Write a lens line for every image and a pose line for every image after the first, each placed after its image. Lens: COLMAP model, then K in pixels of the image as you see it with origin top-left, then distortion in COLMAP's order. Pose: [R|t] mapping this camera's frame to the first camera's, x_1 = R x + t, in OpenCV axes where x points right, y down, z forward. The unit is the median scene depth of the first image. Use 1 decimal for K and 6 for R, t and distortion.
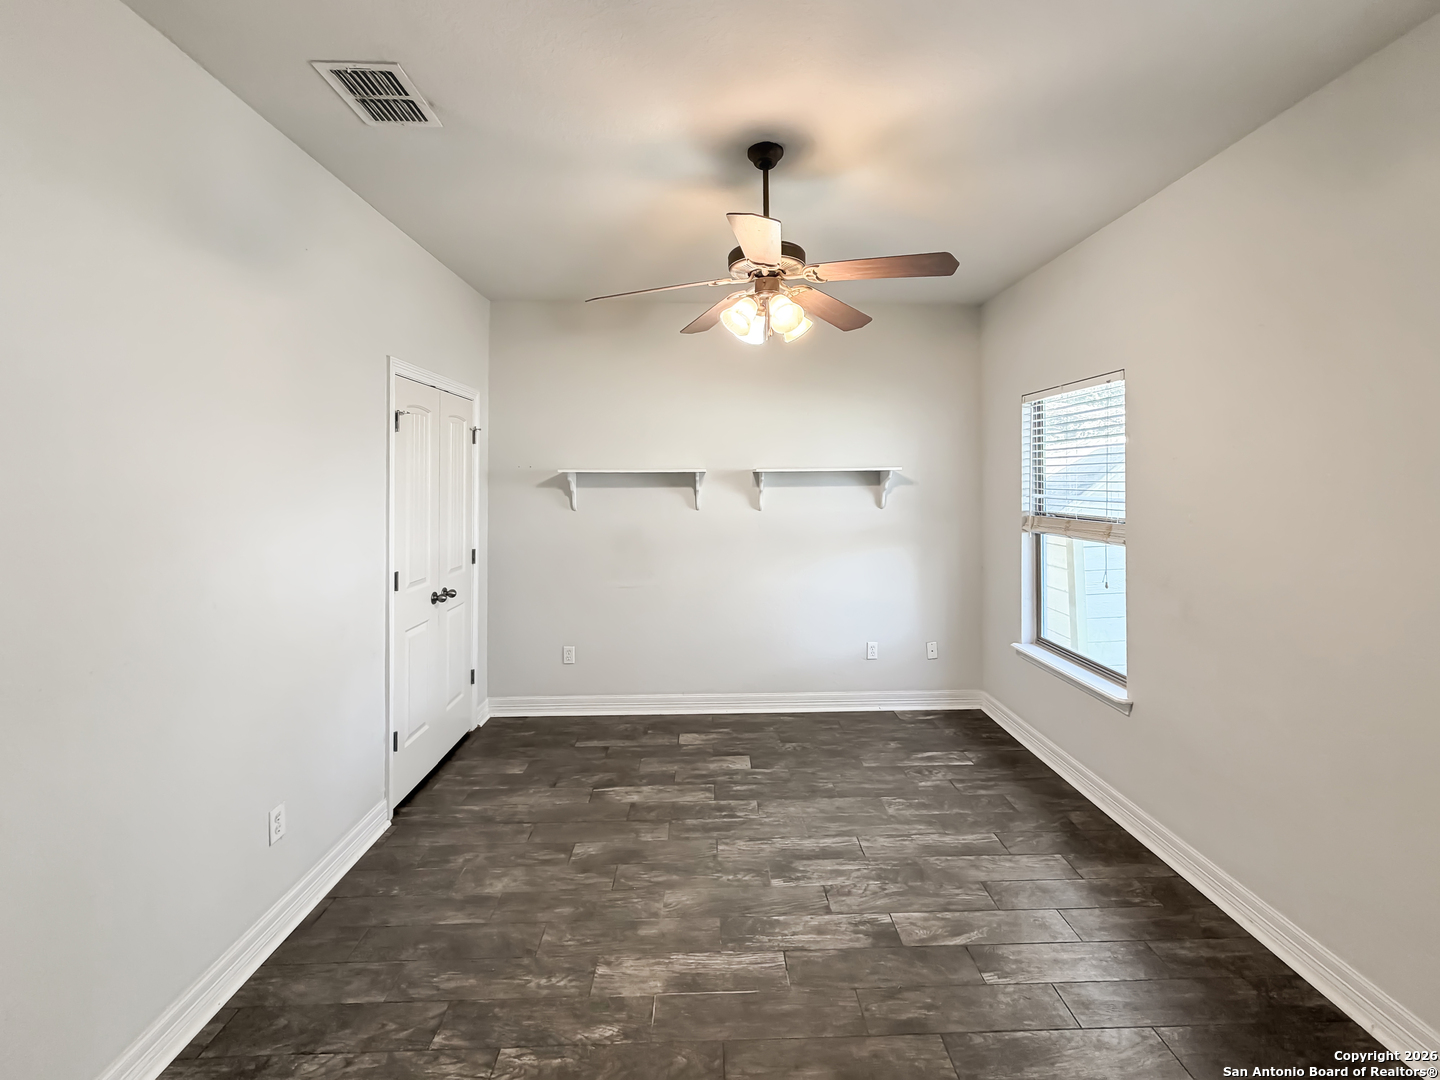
lens RADIAL K [[581.0, 0, 720.3], [0, 581.0, 474.7], [0, 0, 1]] dist [0.000591, 0.000058]
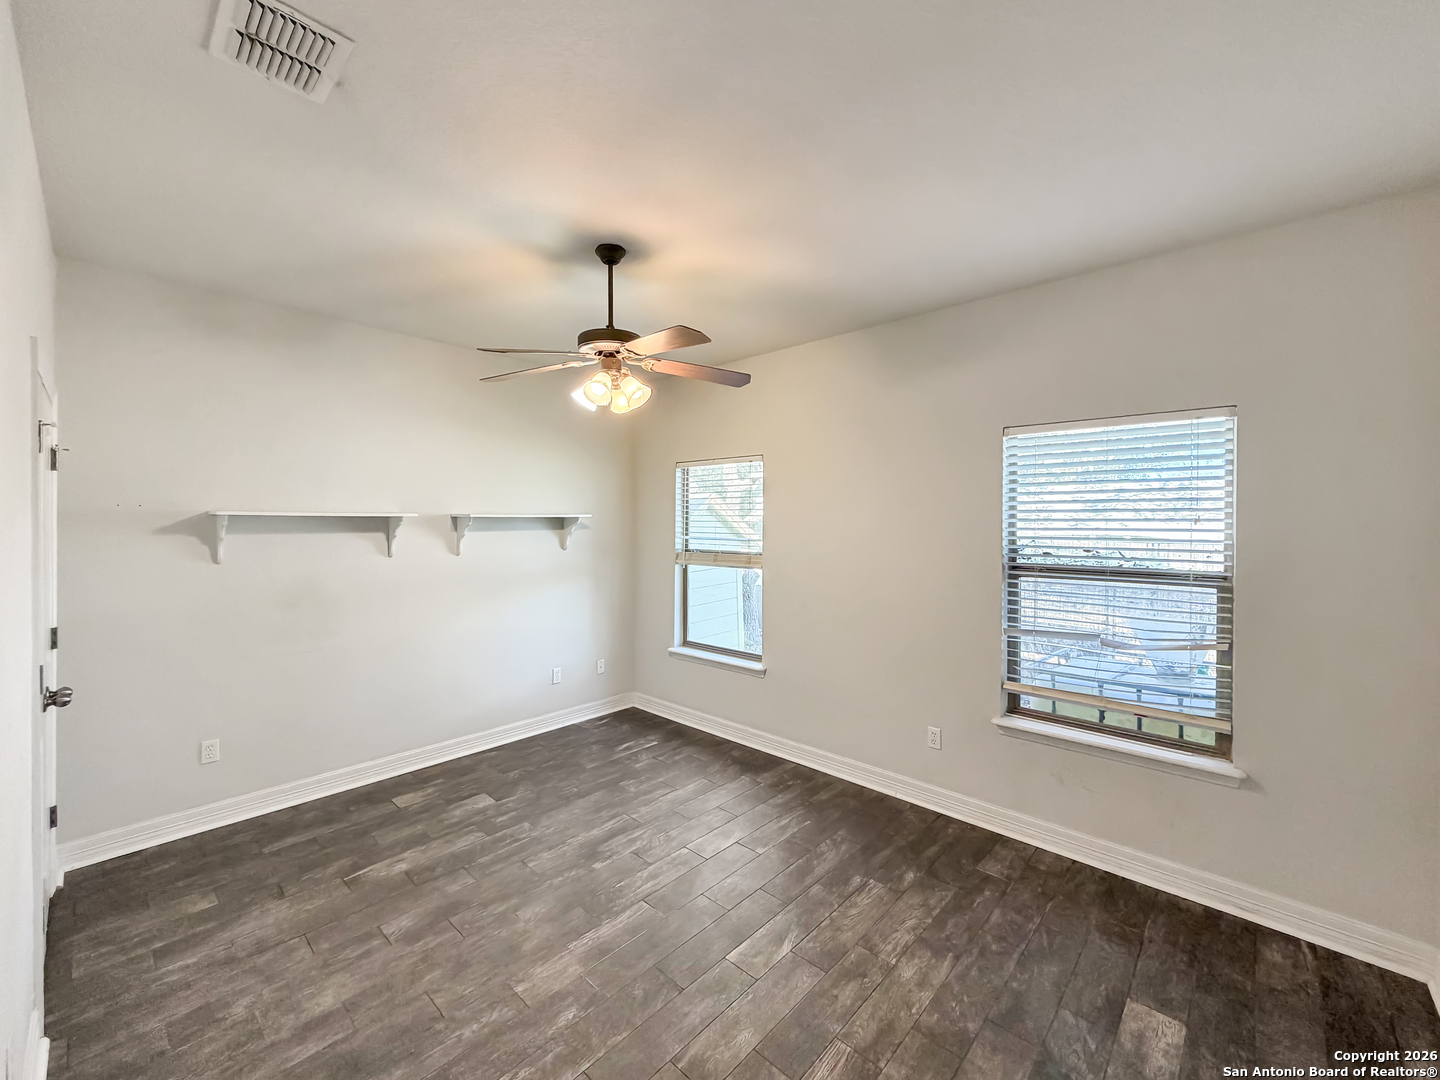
lens RADIAL K [[581.0, 0, 676.7], [0, 581.0, 525.6], [0, 0, 1]] dist [0.000591, 0.000058]
pose [[0.729642, 0.001277, 0.683828, -0.465759], [-0.011771, 0.999874, 0.010693, -0.006670], [-0.683728, -0.015851, 0.729565, 0.025369]]
